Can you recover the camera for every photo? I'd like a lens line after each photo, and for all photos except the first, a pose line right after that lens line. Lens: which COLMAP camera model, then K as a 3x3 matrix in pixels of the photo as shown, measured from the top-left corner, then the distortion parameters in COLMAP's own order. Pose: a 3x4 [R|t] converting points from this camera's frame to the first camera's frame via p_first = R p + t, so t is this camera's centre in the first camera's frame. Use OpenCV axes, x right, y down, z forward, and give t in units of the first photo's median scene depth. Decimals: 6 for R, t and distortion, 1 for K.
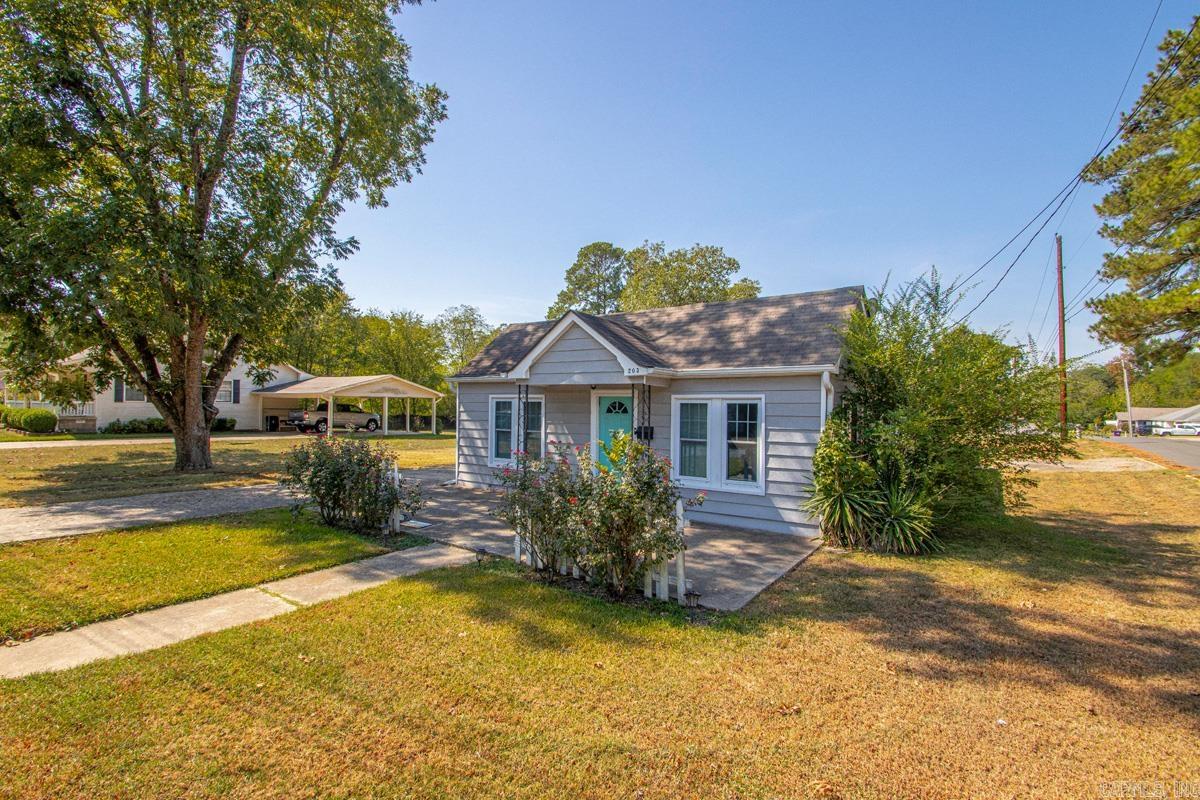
lens RADIAL K [[564.1, 0, 573.9], [0, 564.1, 391.5], [0, 0, 1]] dist [0.012275, -0.016249]
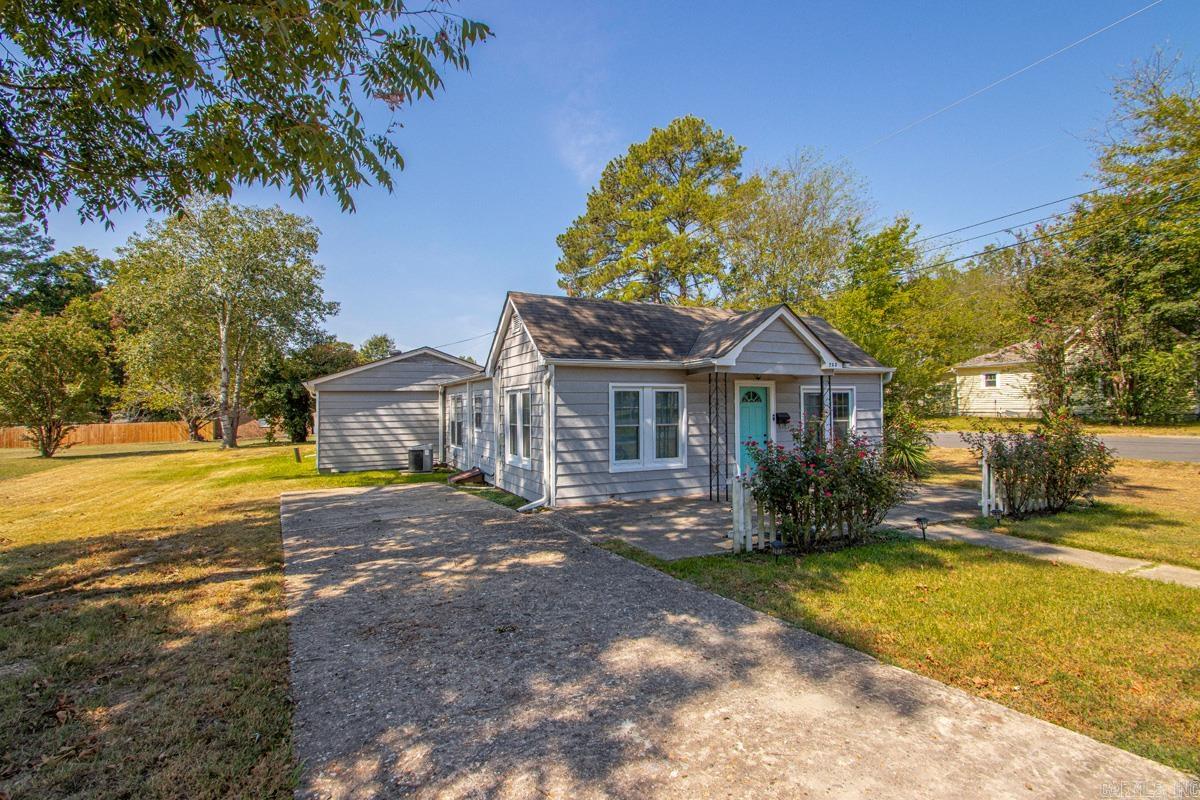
lens RADIAL K [[567.6, 0, 600.0], [0, 567.6, 400.0], [0, 0, 1]] dist [0.004328, 0.000023]
pose [[0.451827, -0.003403, 0.892099, -1.007353], [-0.007949, 0.999938, 0.007840, 0.027583], [-0.892070, -0.010634, 0.451772, 0.749504]]
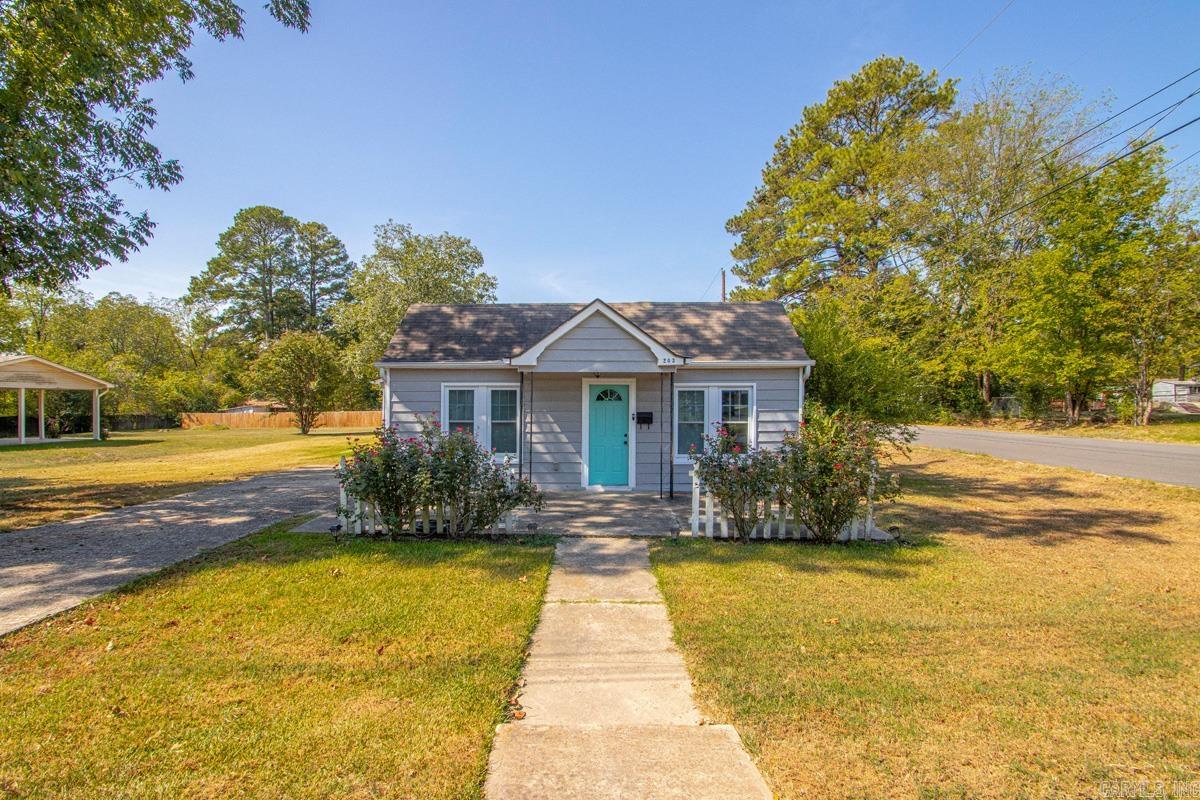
lens RADIAL K [[581.3, 0, 575.4], [0, 581.3, 398.0], [0, 0, 1]] dist [-0.001605, -0.000156]
pose [[0.816950, -0.006390, 0.576674, -0.583429], [-0.006010, 0.999790, 0.019592, 0.012461], [-0.576678, -0.019471, 0.816740, 0.150620]]
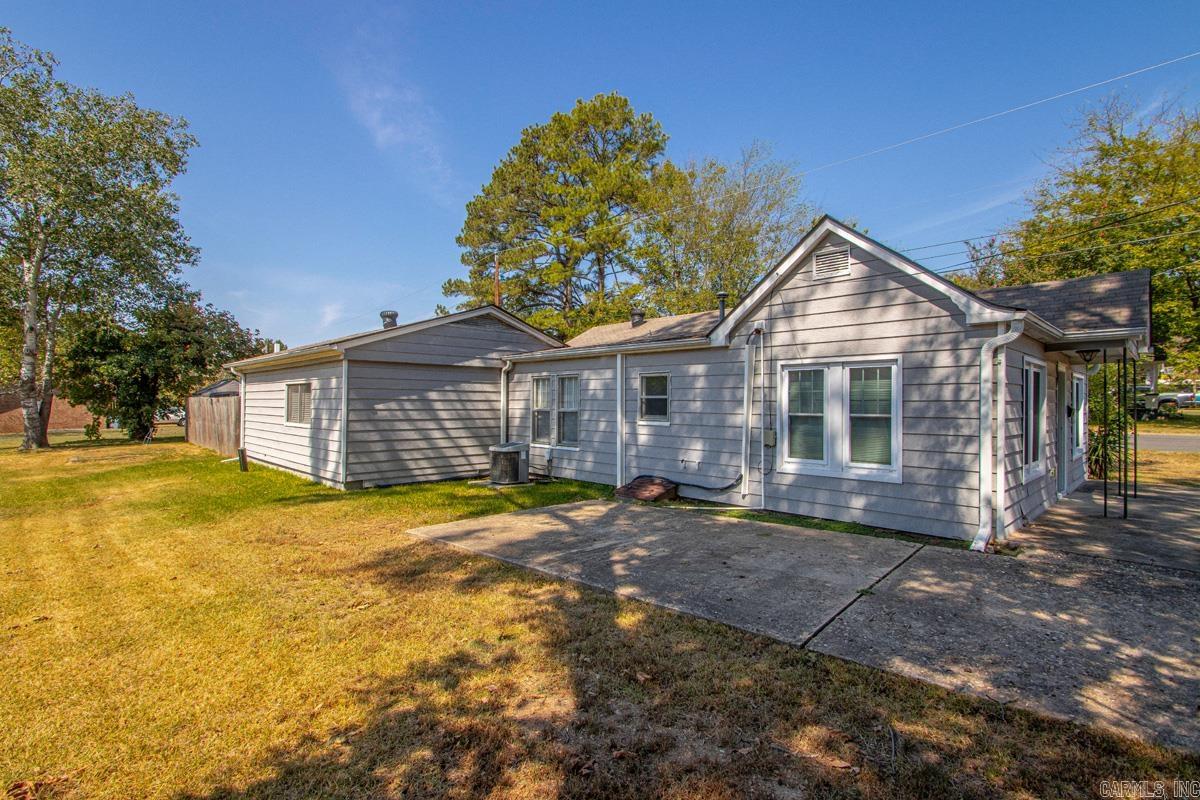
lens RADIAL K [[567.6, 0, 600.0], [0, 567.6, 400.0], [0, 0, 1]] dist [0.004328, 0.000023]
pose [[0.155596, -0.001692, 0.987819, -0.878136], [-0.033103, 0.999428, 0.006927, 0.069268], [-0.987266, -0.033778, 0.155451, 1.544541]]
